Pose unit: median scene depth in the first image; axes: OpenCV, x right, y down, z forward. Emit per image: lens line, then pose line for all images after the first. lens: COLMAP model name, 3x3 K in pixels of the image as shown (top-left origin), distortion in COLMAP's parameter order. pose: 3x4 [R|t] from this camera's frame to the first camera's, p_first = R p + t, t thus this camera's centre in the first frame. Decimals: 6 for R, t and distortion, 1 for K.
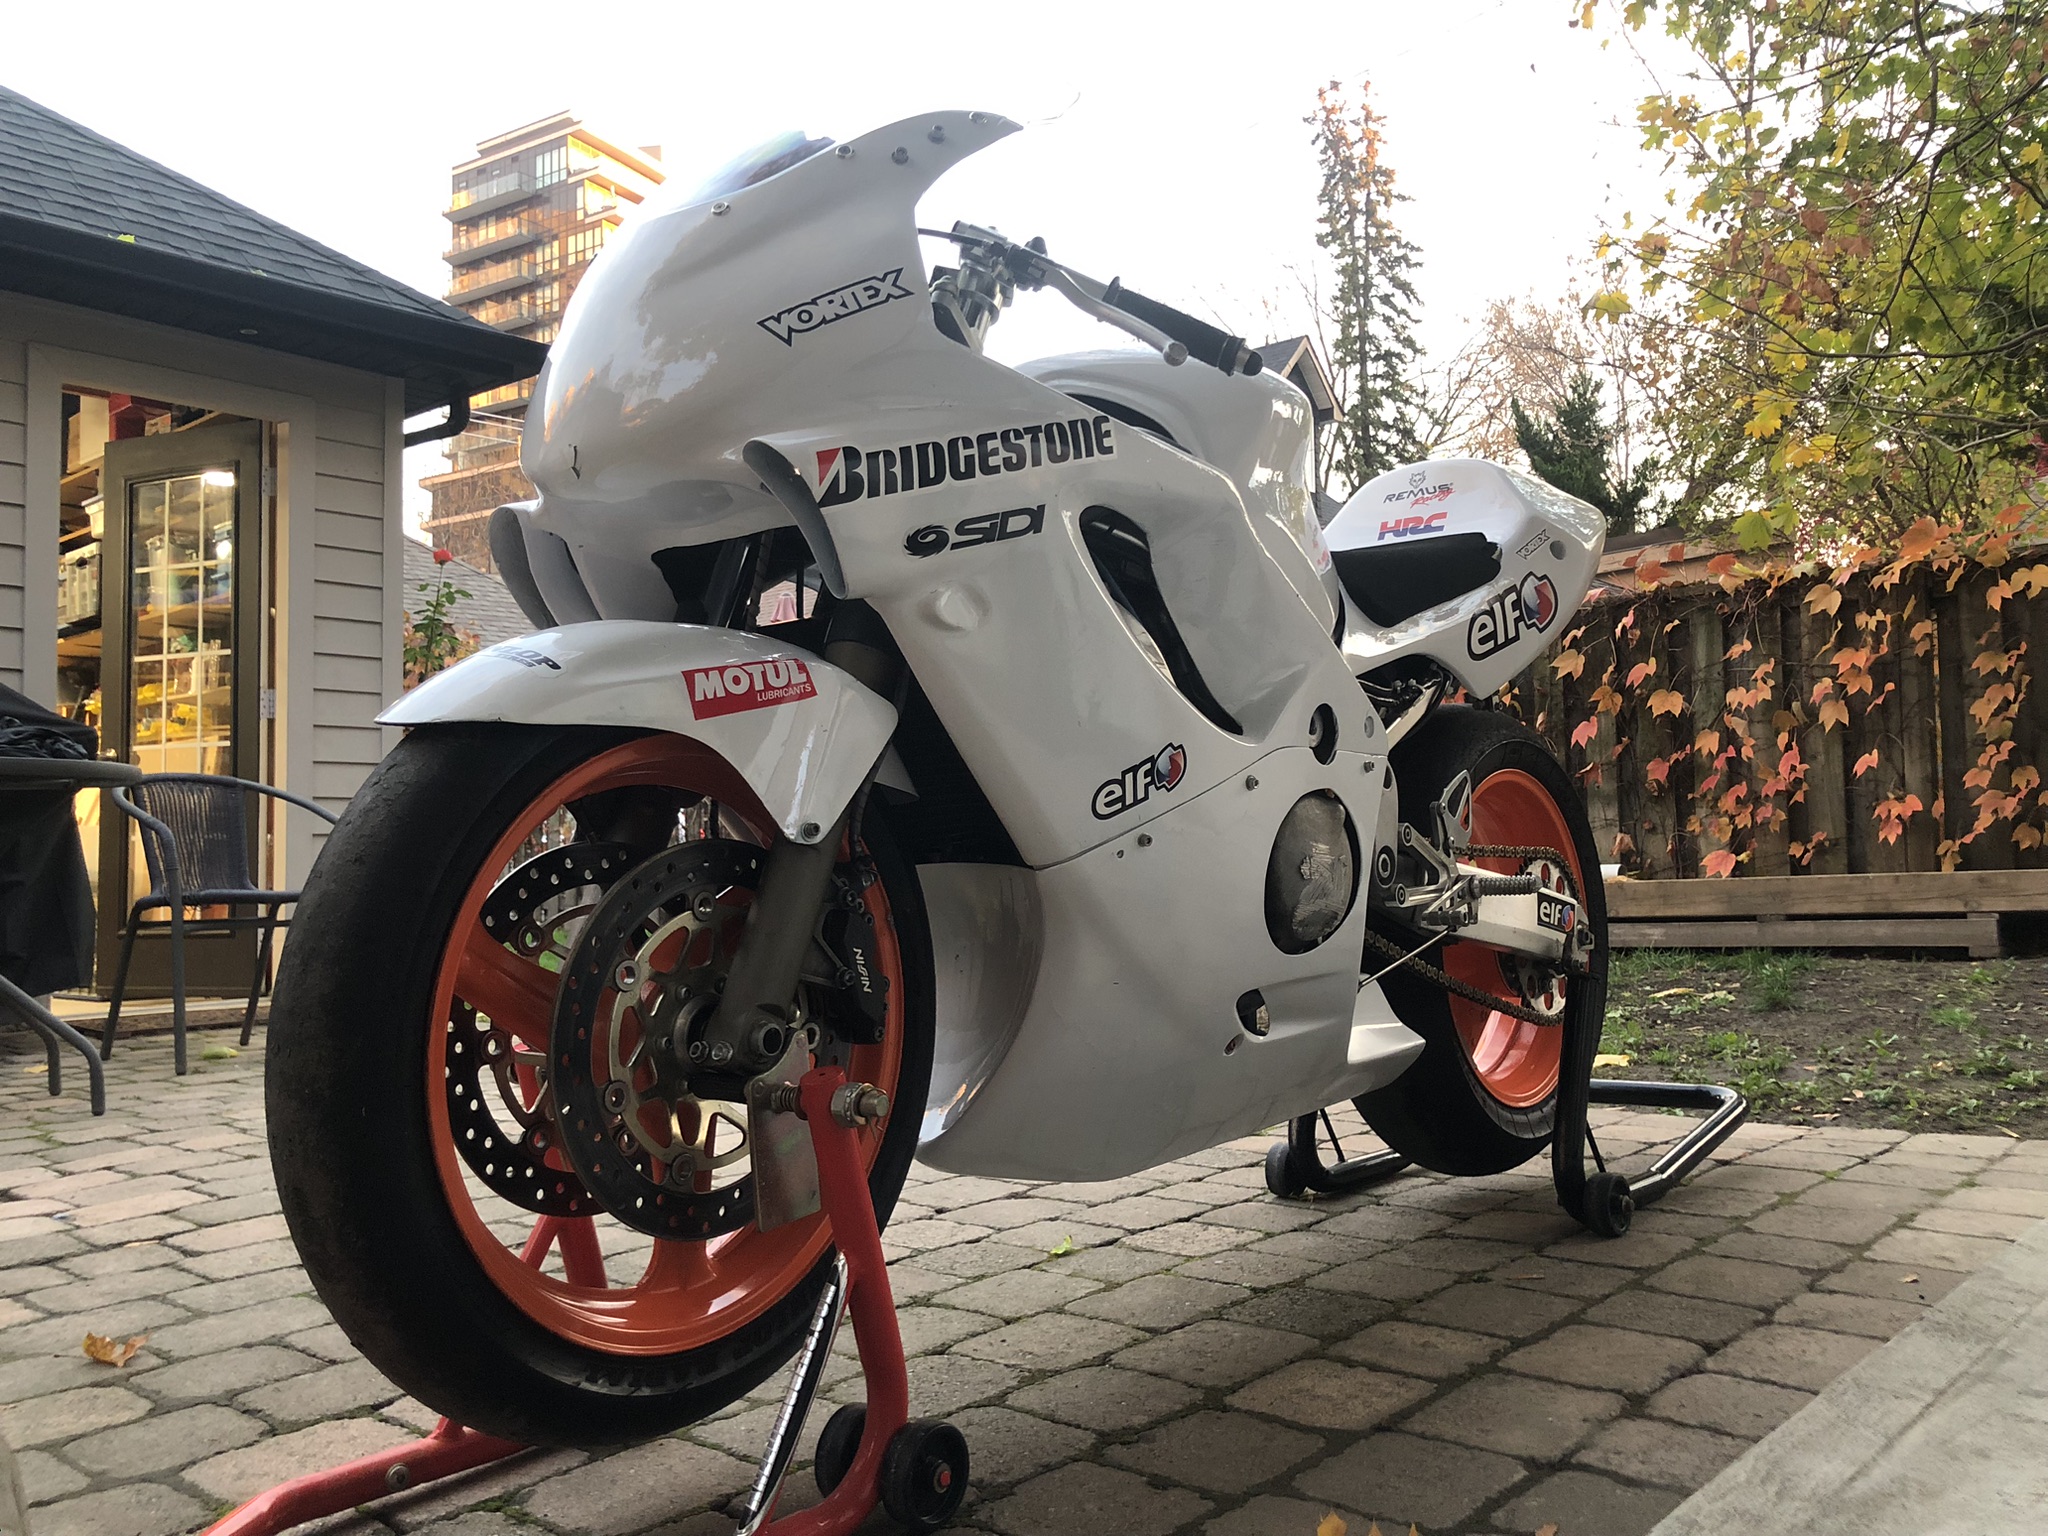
lens RADIAL K [[1696.8, 0, 1019.4], [0, 1696.8, 765.9], [0, 0, 1]] dist [0.038993, -0.032250]
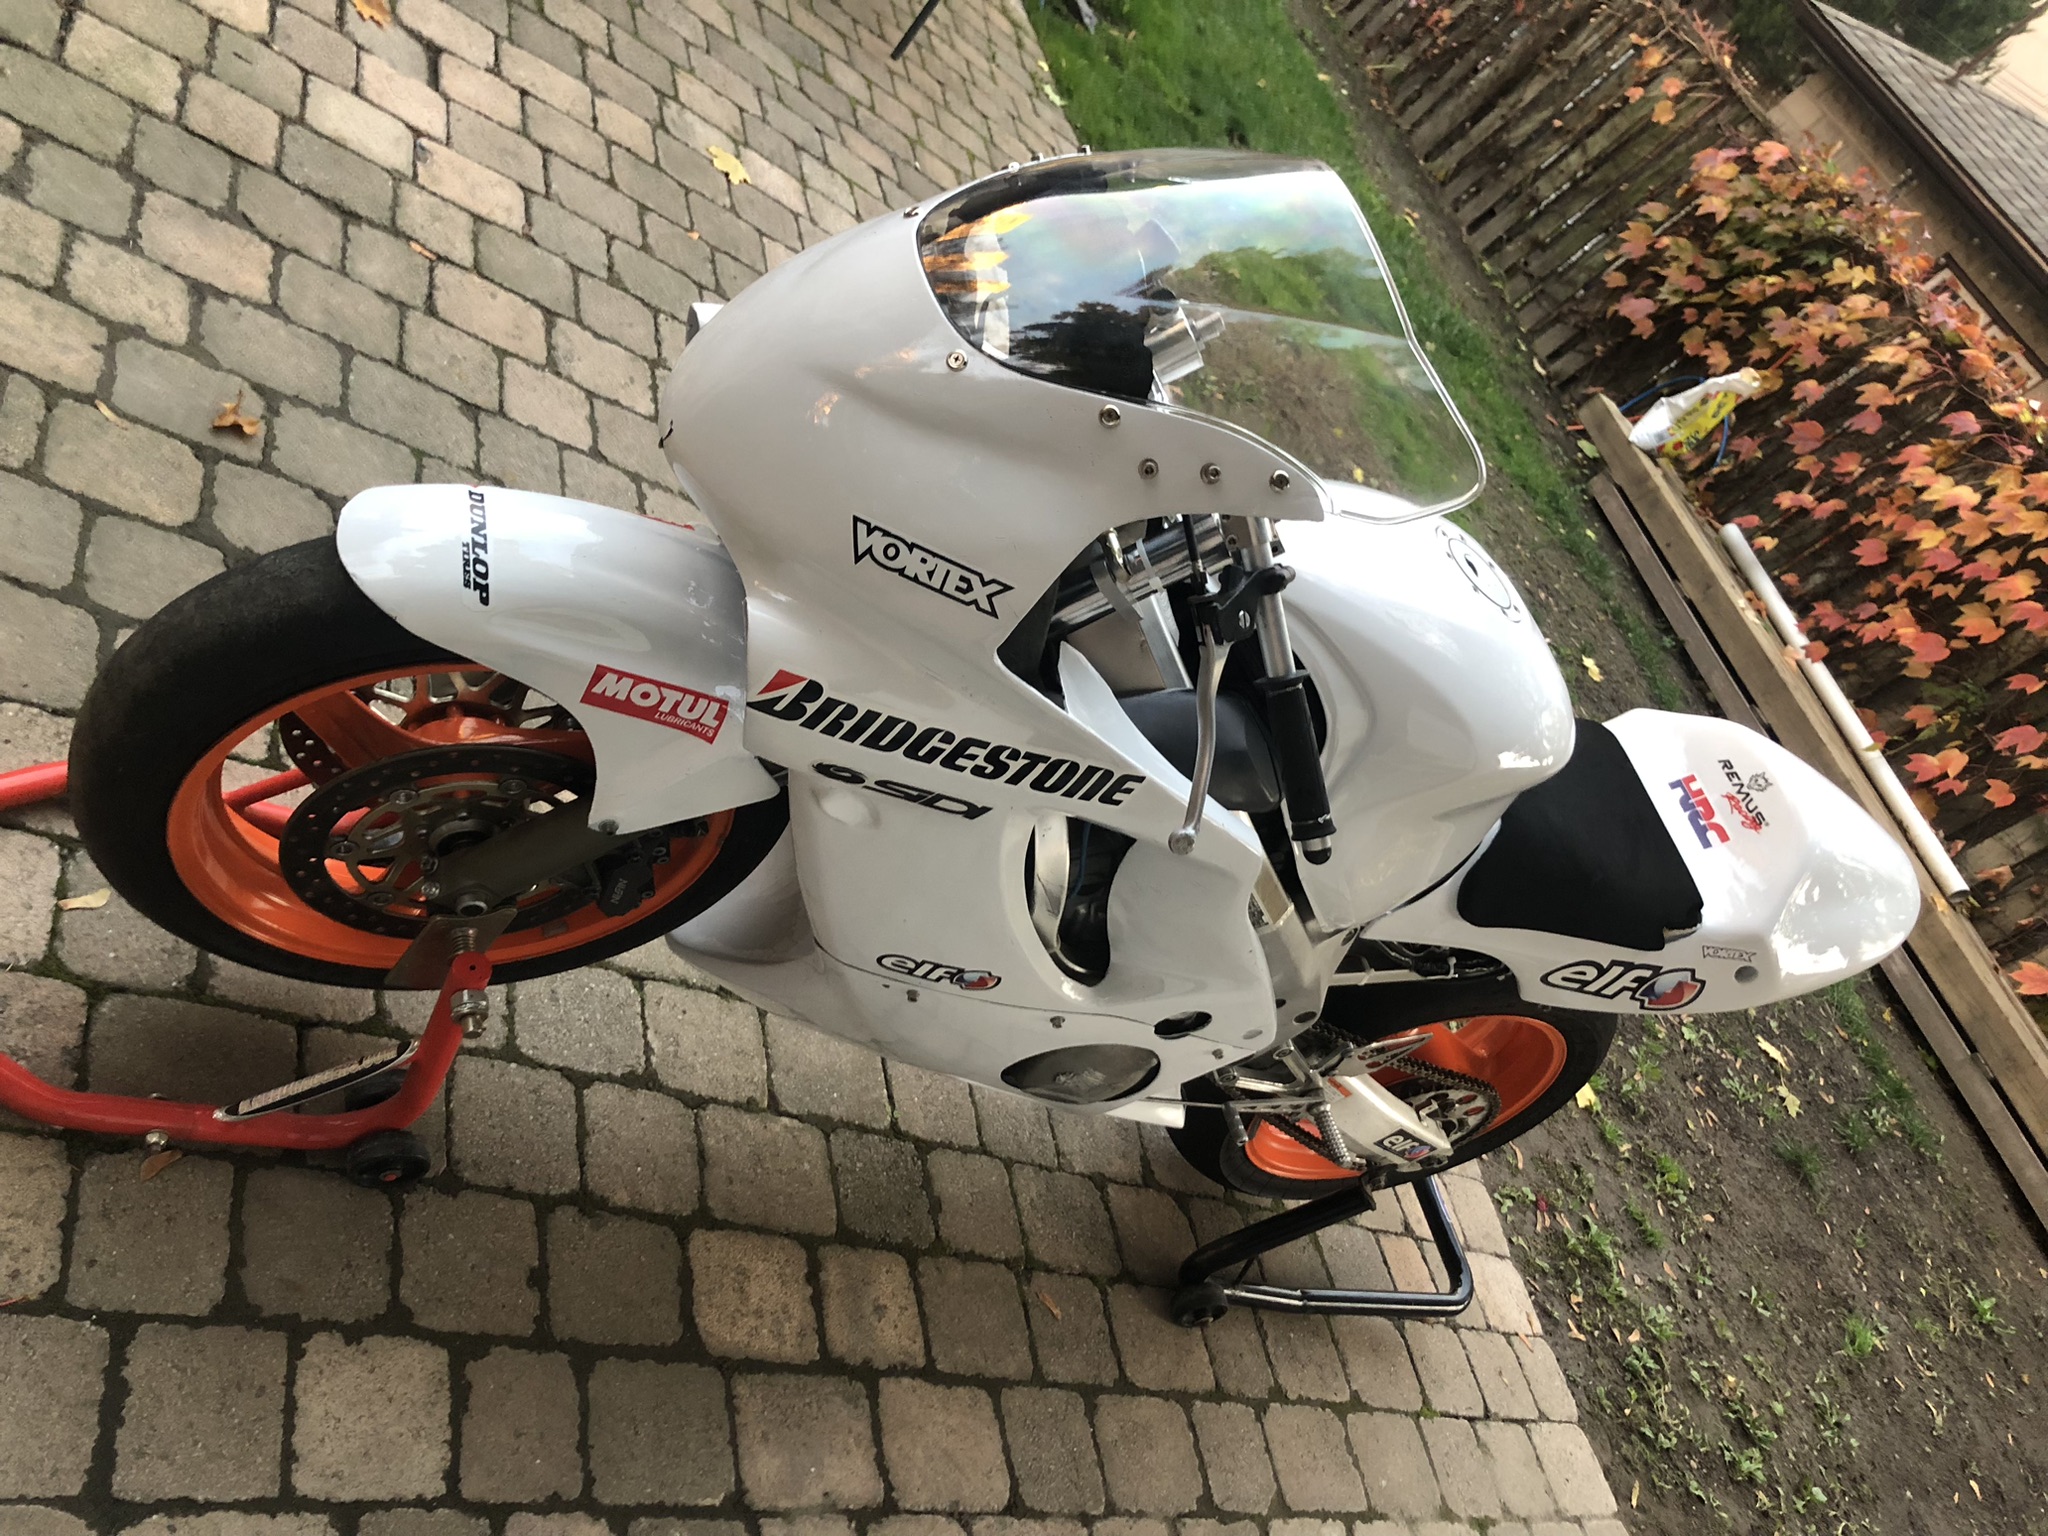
lens RADIAL K [[1696.8, 0, 1029.0], [0, 1696.8, 770.8], [0, 0, 1]] dist [0.038993, -0.032250]
pose [[0.612653, 0.790312, -0.007922, 0.018559], [-0.659701, 0.516871, 0.545563, -0.718939], [0.435260, -0.329015, 0.838032, 0.220619]]
